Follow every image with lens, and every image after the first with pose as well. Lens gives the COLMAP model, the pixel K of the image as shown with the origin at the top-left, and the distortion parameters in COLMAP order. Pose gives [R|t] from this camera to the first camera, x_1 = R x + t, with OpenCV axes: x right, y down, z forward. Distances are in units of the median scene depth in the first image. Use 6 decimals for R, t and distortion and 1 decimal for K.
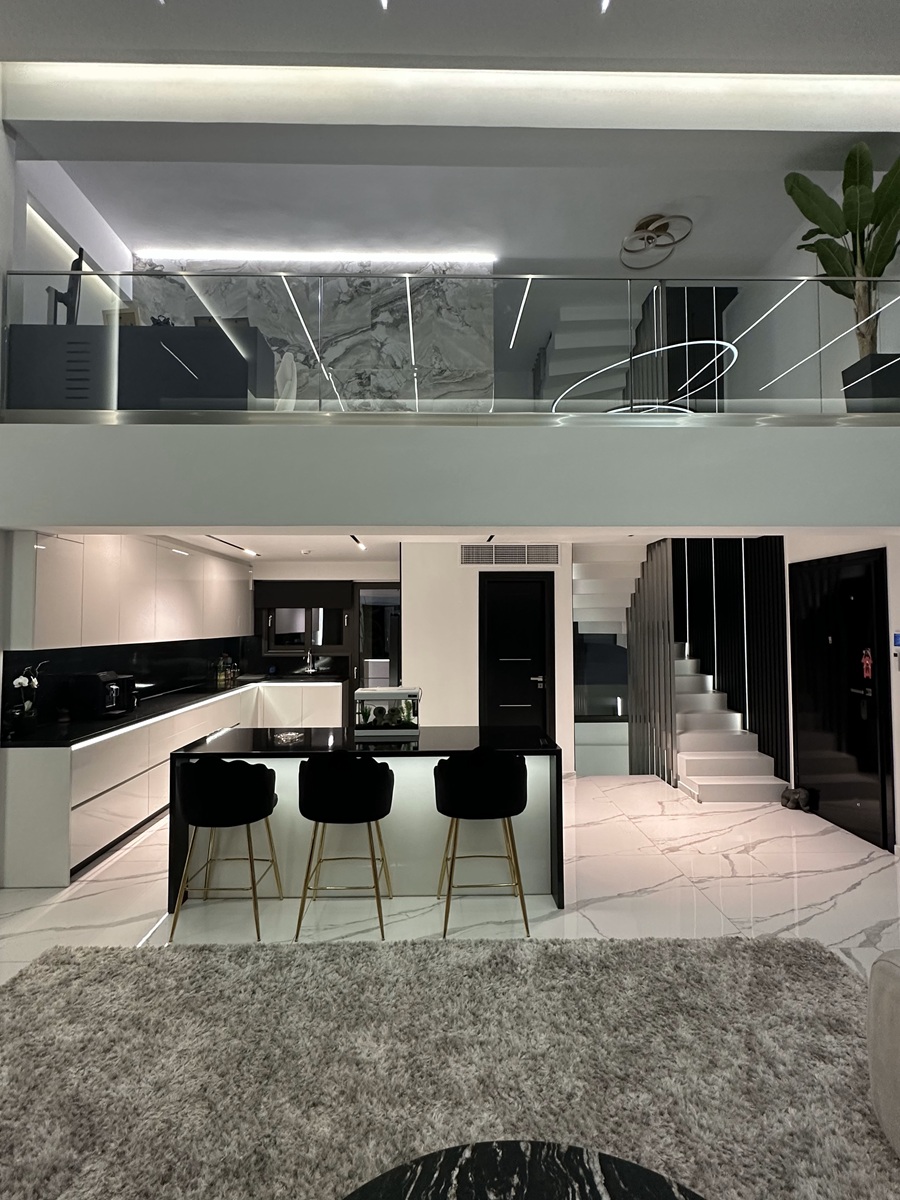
lens RADIAL K [[573.5, 0, 450.0], [0, 573.5, 600.0], [0, 0, 1]] dist [-0.001208, -0.000295]
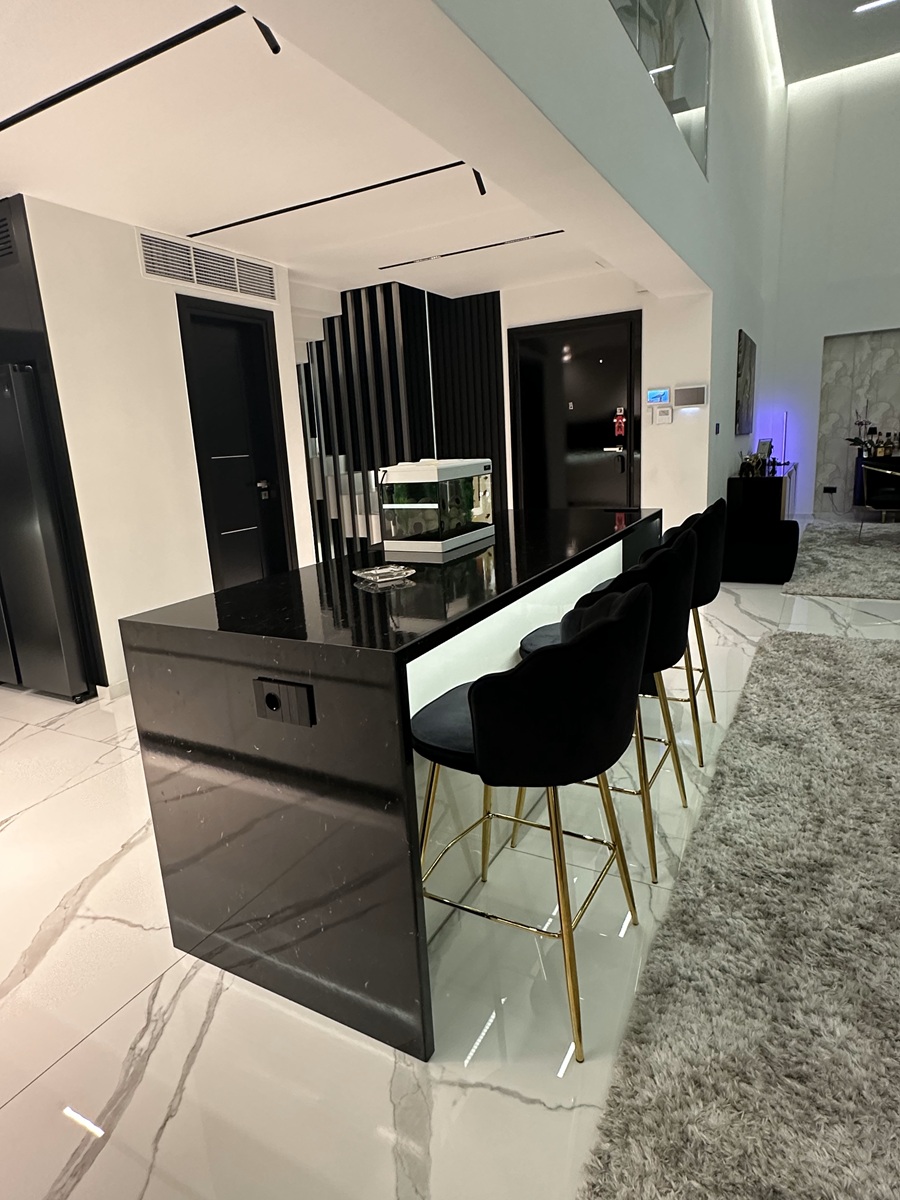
lens RADIAL K [[679.4, 0, 450.0], [0, 679.4, 600.0], [0, 0, 1]] dist [0.001893, 0.000332]
pose [[0.506223, -0.223850, 0.832844, -0.462811], [0.021524, 0.968704, 0.247283, 0.086656], [-0.862134, -0.107255, 0.495198, 0.467009]]
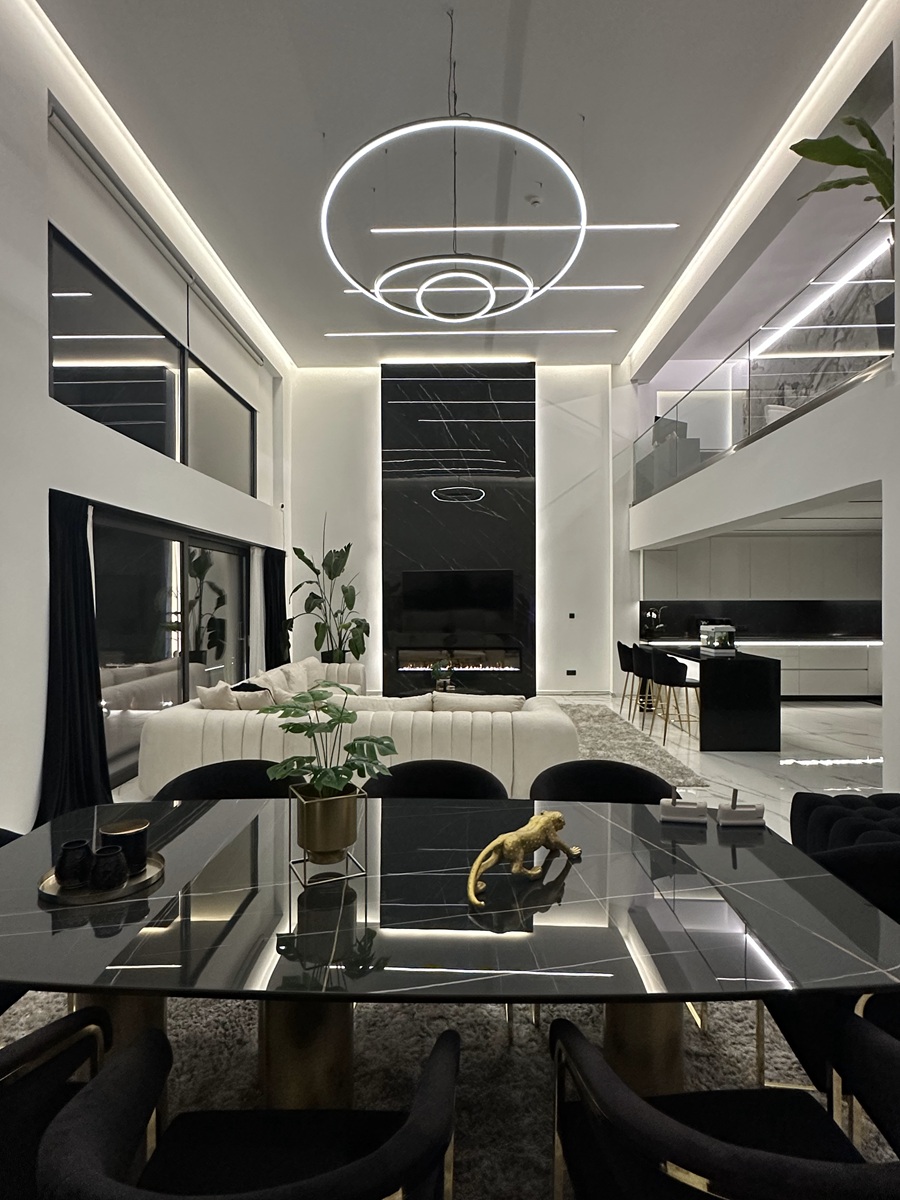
lens RADIAL K [[647.5, 0, 446.0], [0, 647.5, 598.7], [0, 0, 1]] dist [-0.001862, -0.000640]
pose [[-0.048661, 0.004728, -0.998804, 1.299992], [0.041579, 0.999132, 0.002704, 0.025060], [0.997950, -0.041397, -0.048815, 0.214566]]
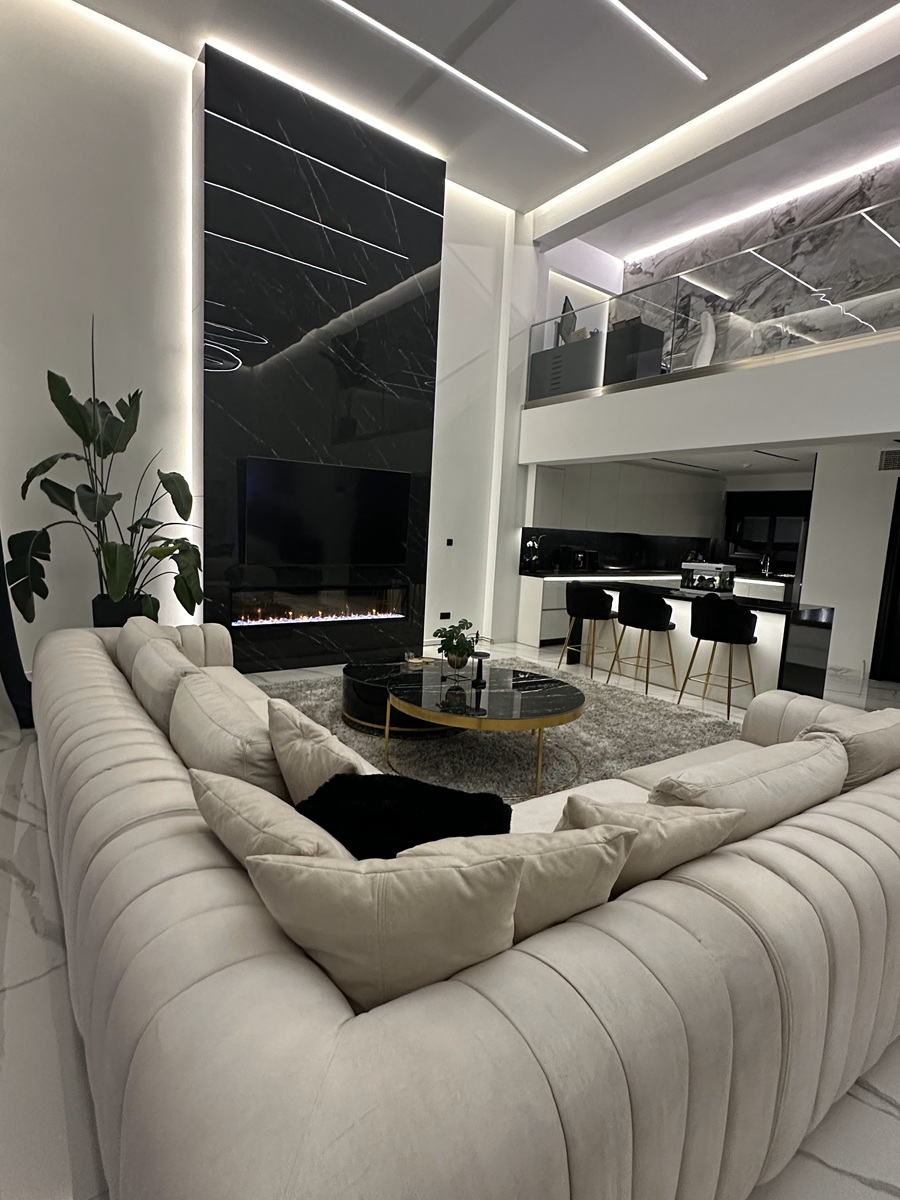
lens RADIAL K [[600.7, 0, 446.7], [0, 600.7, 601.0], [0, 0, 1]] dist [0.001278, 0.000010]
pose [[0.565389, 0.130482, -0.814439, 0.533414], [-0.020874, 0.989355, 0.144015, 0.031228], [0.824561, -0.064424, 0.562094, -0.269207]]
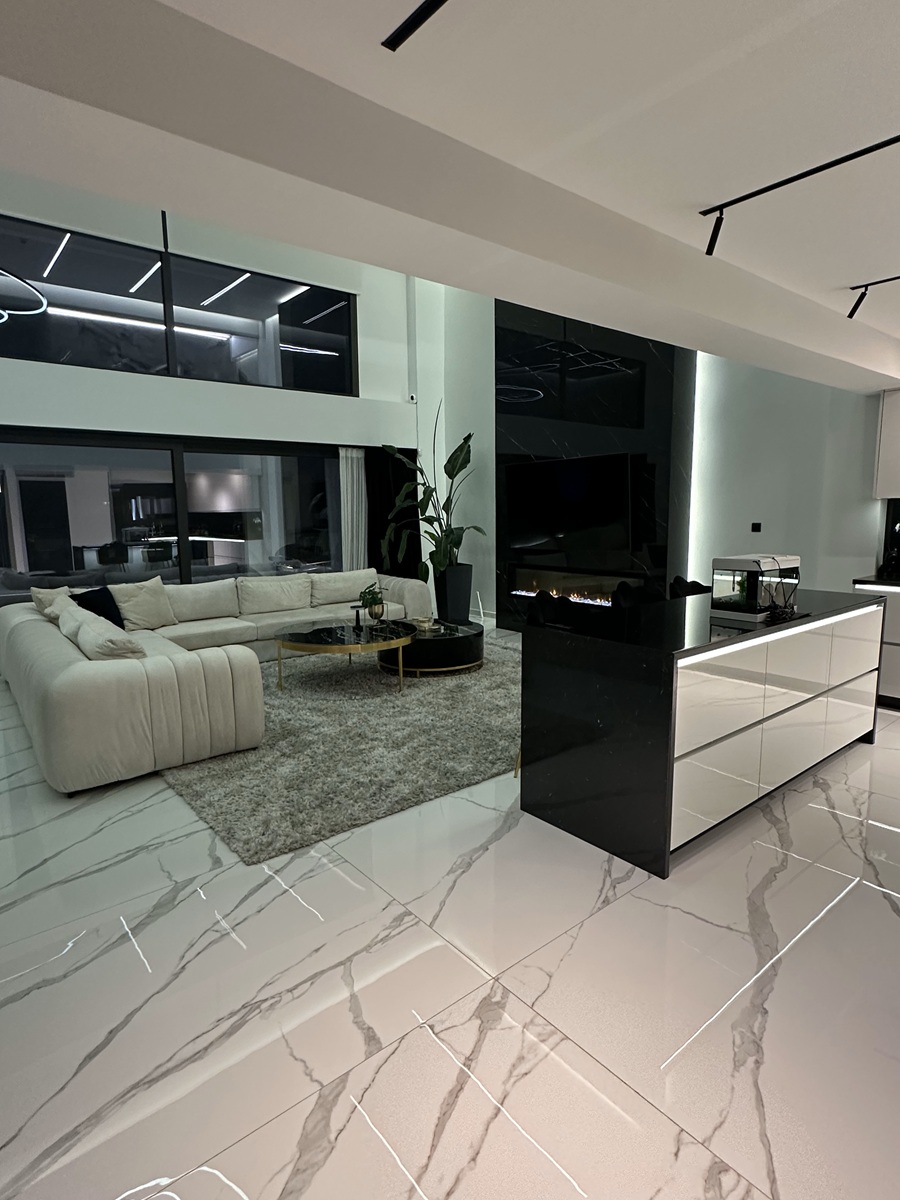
lens RADIAL K [[647.5, 0, 446.0], [0, 647.5, 598.7], [0, 0, 1]] dist [-0.001862, -0.000640]
pose [[-0.790067, 0.097366, -0.605239, 0.497344], [0.038151, 0.993202, 0.109976, 0.072480], [0.611833, 0.063798, -0.788410, 0.995713]]
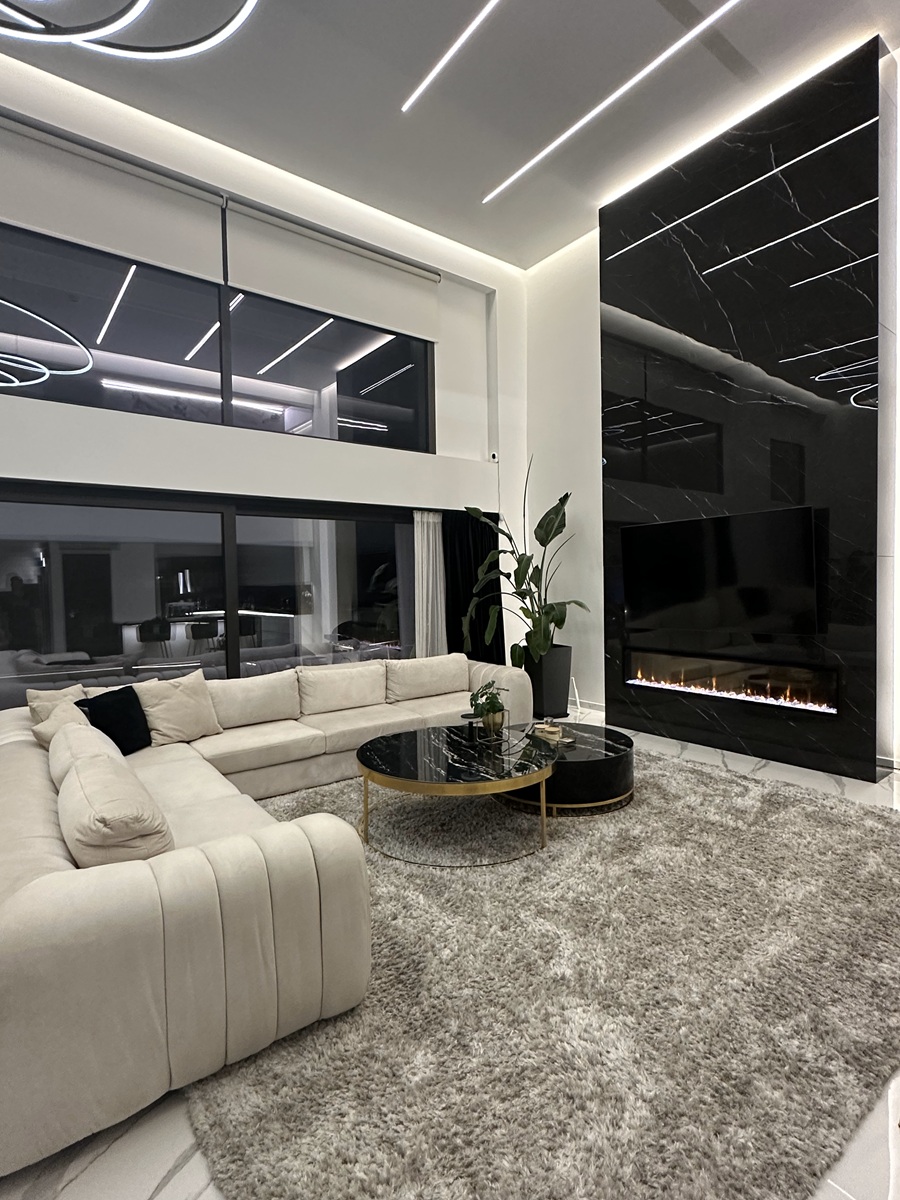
lens RADIAL K [[601.6, 0, 450.0], [0, 601.6, 600.0], [0, 0, 1]] dist [-0.007797, -0.000020]
pose [[-0.808174, 0.036245, -0.587827, 0.409057], [0.043085, 0.999069, 0.002367, 0.058862], [0.587365, -0.023413, -0.808983, 0.661711]]
